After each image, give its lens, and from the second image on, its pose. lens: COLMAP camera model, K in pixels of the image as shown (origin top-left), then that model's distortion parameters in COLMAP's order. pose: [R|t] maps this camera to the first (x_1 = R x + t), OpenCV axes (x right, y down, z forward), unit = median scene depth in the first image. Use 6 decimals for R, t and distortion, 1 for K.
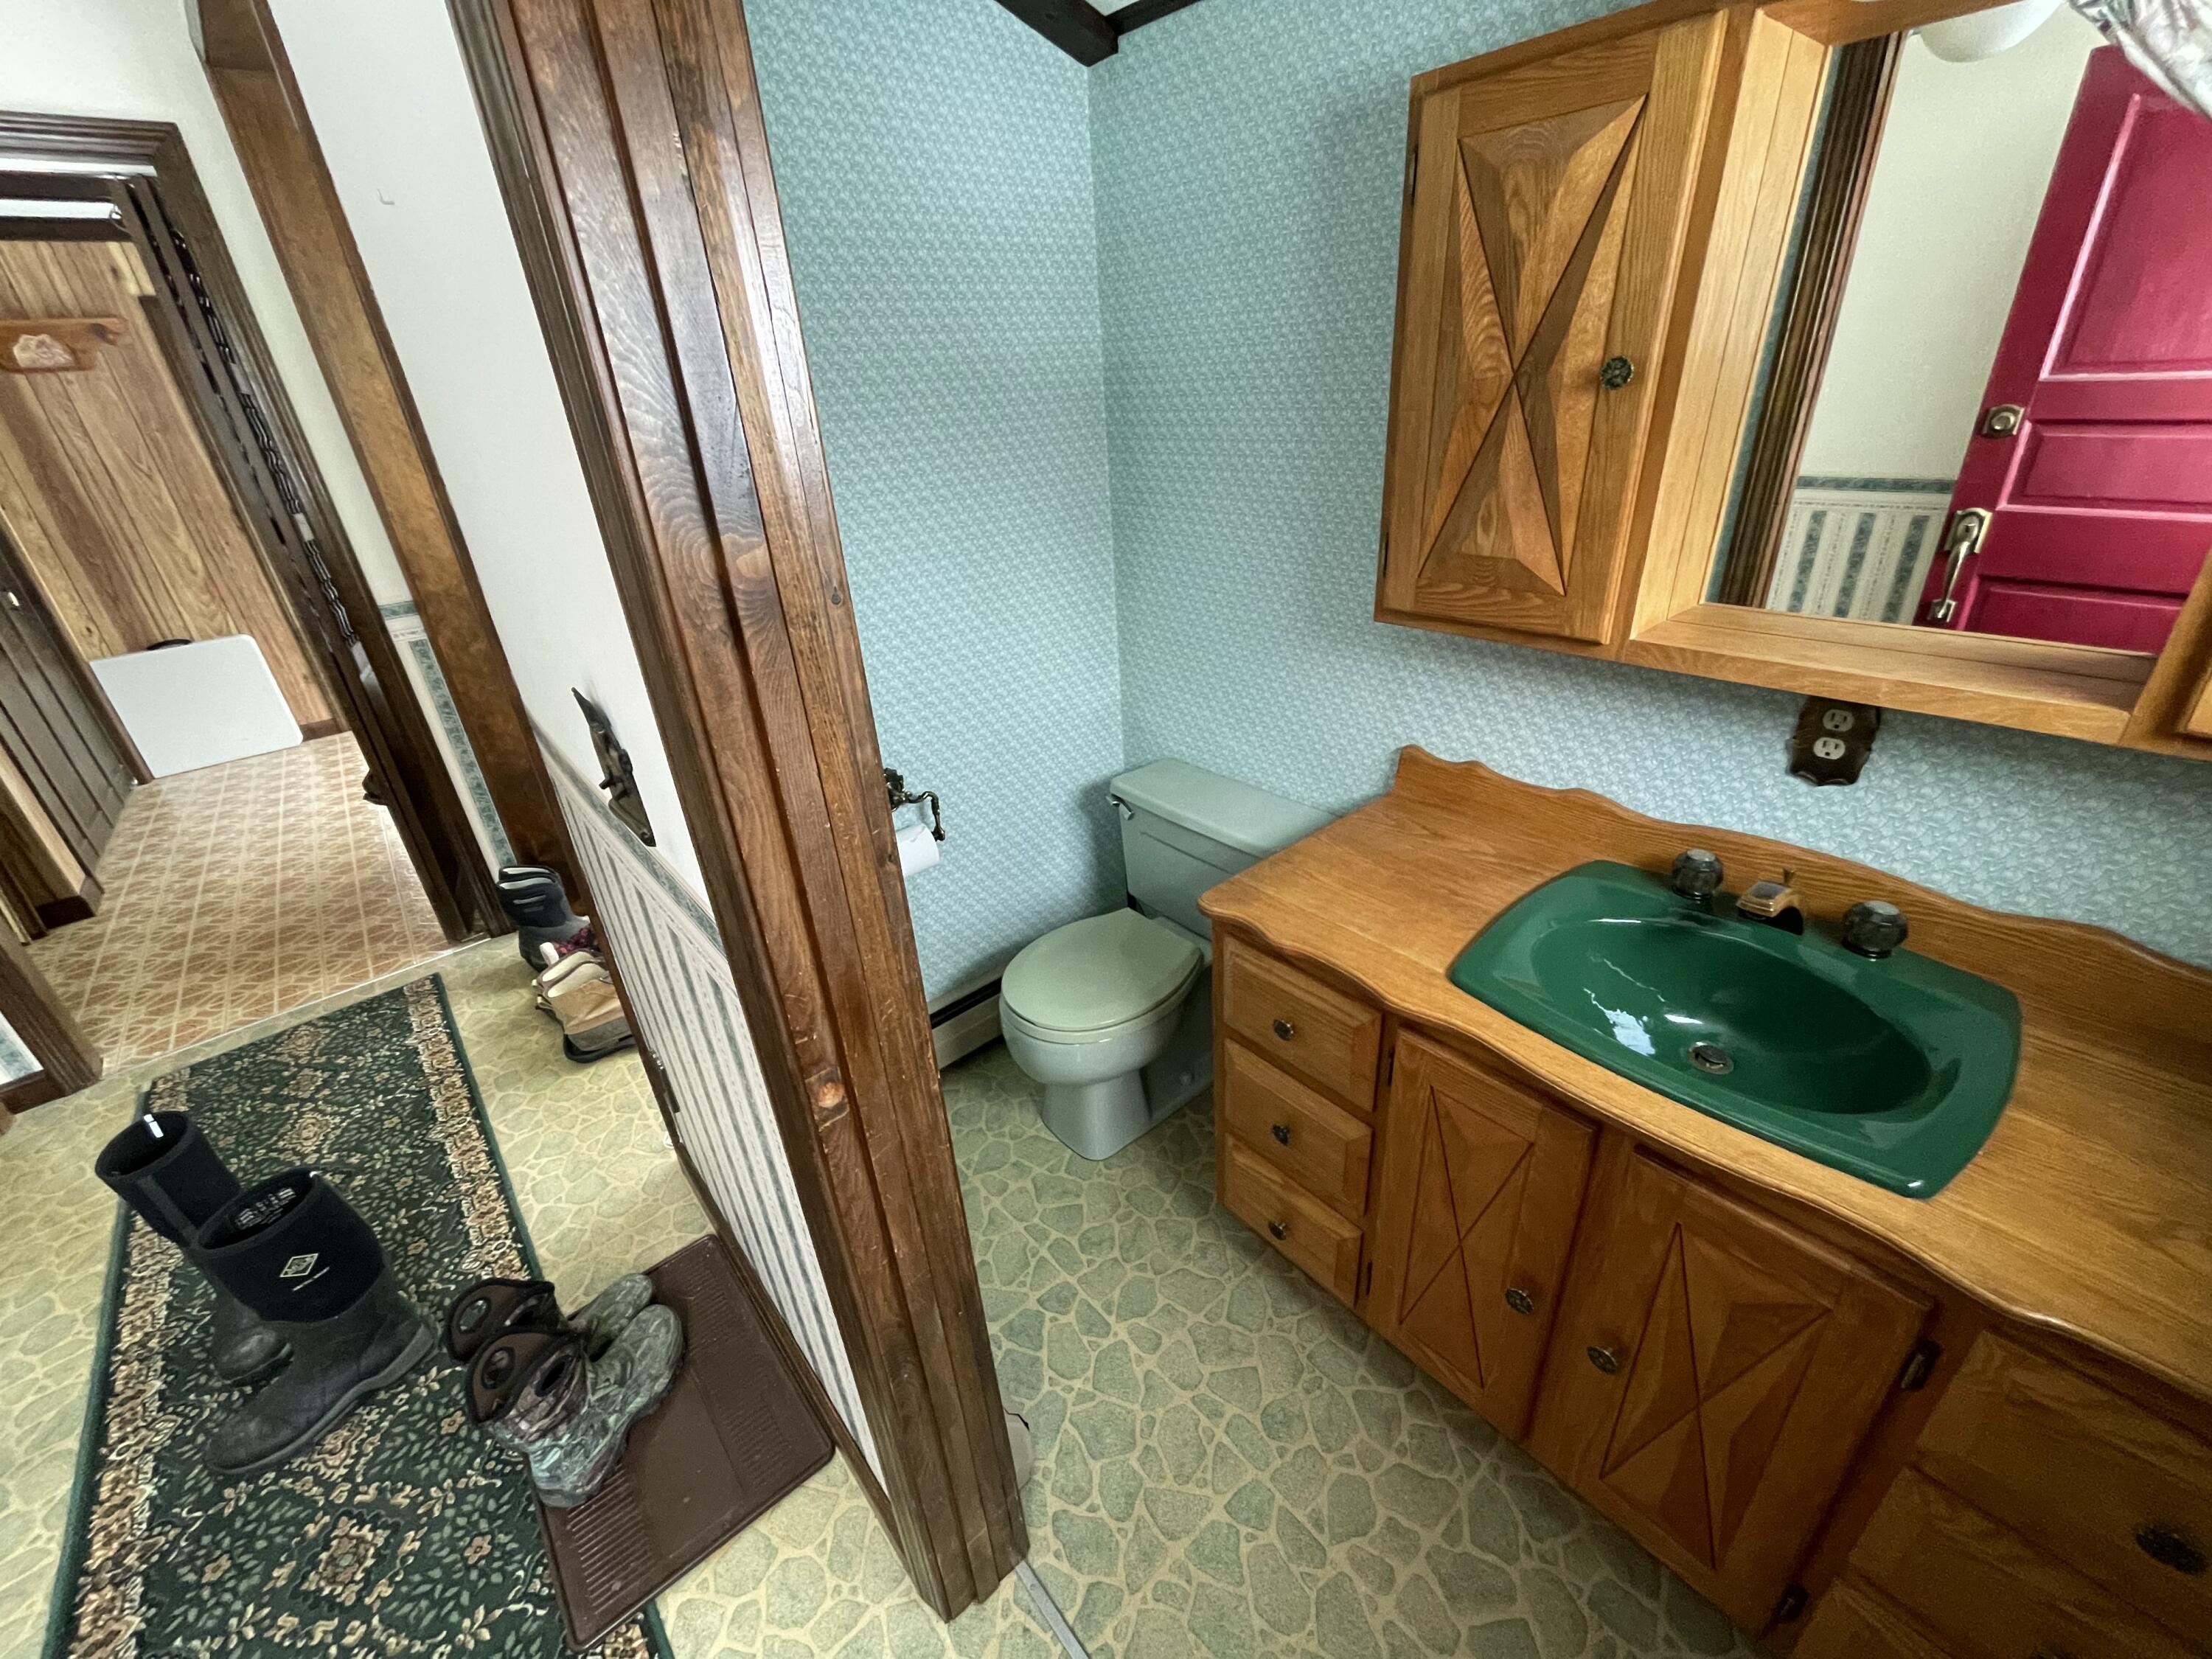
lens RADIAL K [[901.5, 0, 1072.6], [0, 901.5, 794.9], [0, 0, 1]] dist [-0.001393, -0.000354]
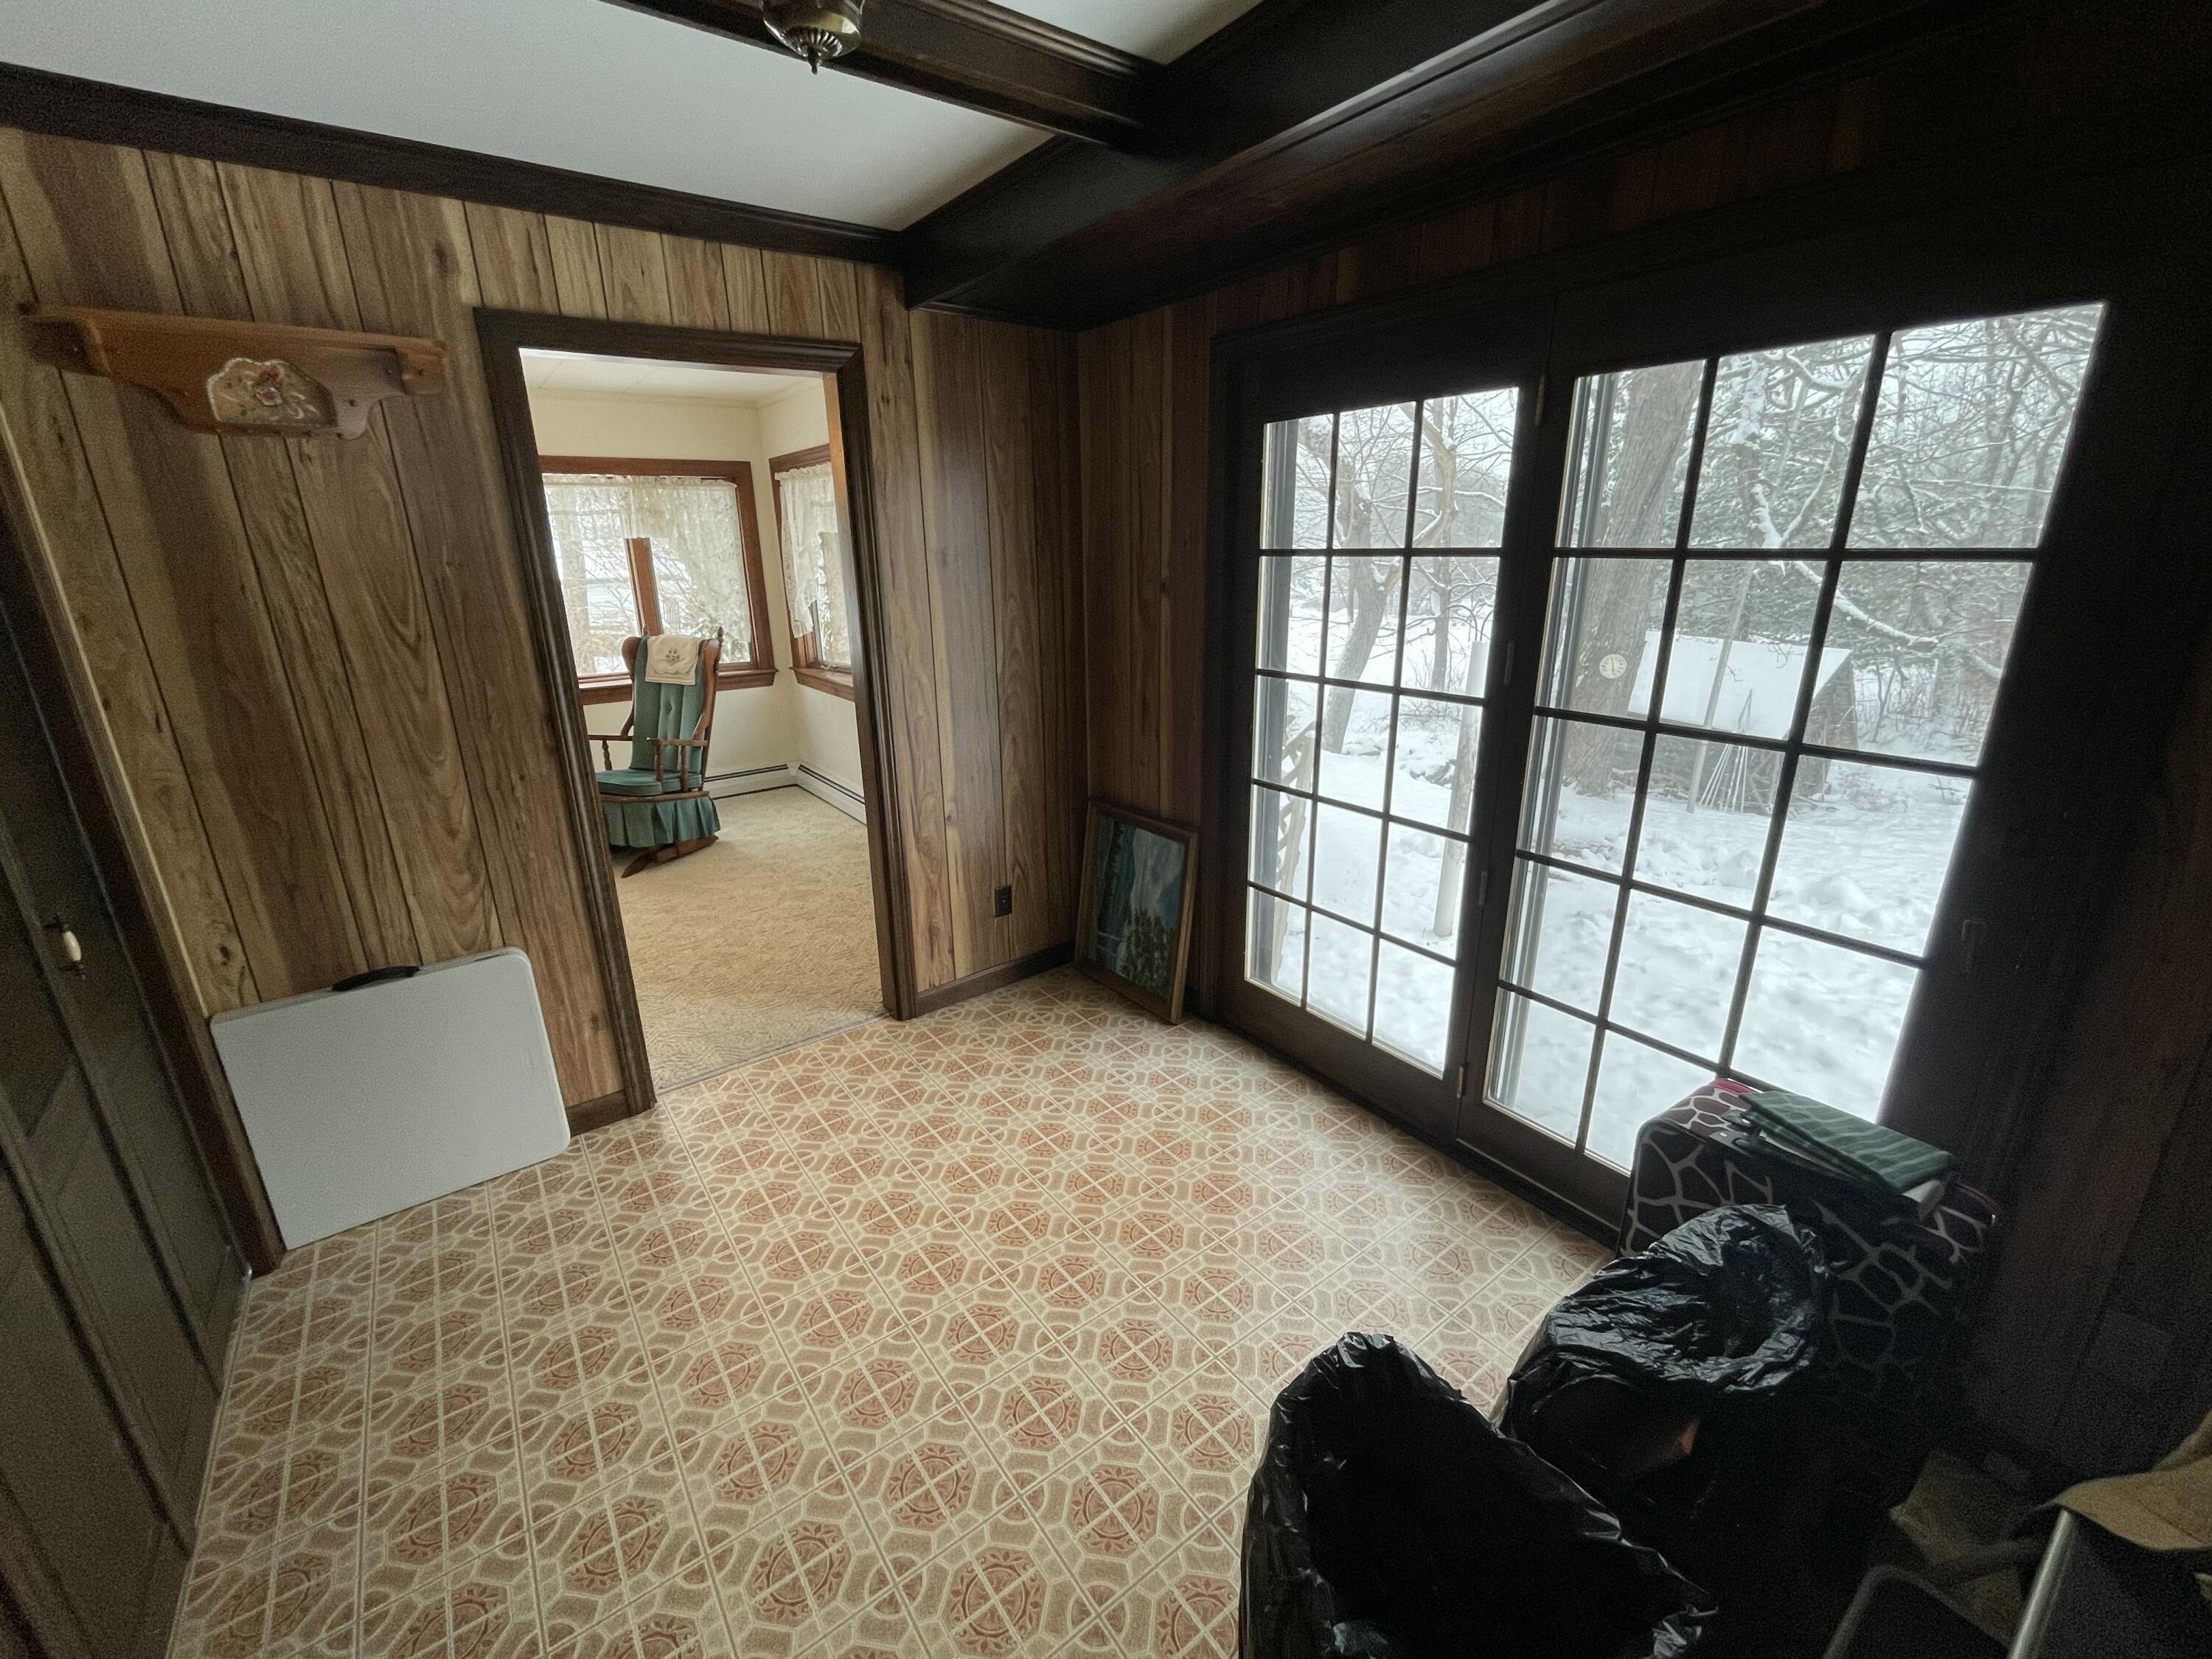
lens RADIAL K [[901.5, 0, 1103.4], [0, 901.5, 814.4], [0, 0, 1]] dist [-0.001393, -0.000354]
pose [[0.996811, 0.075051, -0.027108, -0.626343], [-0.078248, 0.985936, -0.147672, -0.220736], [0.015644, 0.149323, 0.988665, 0.528734]]
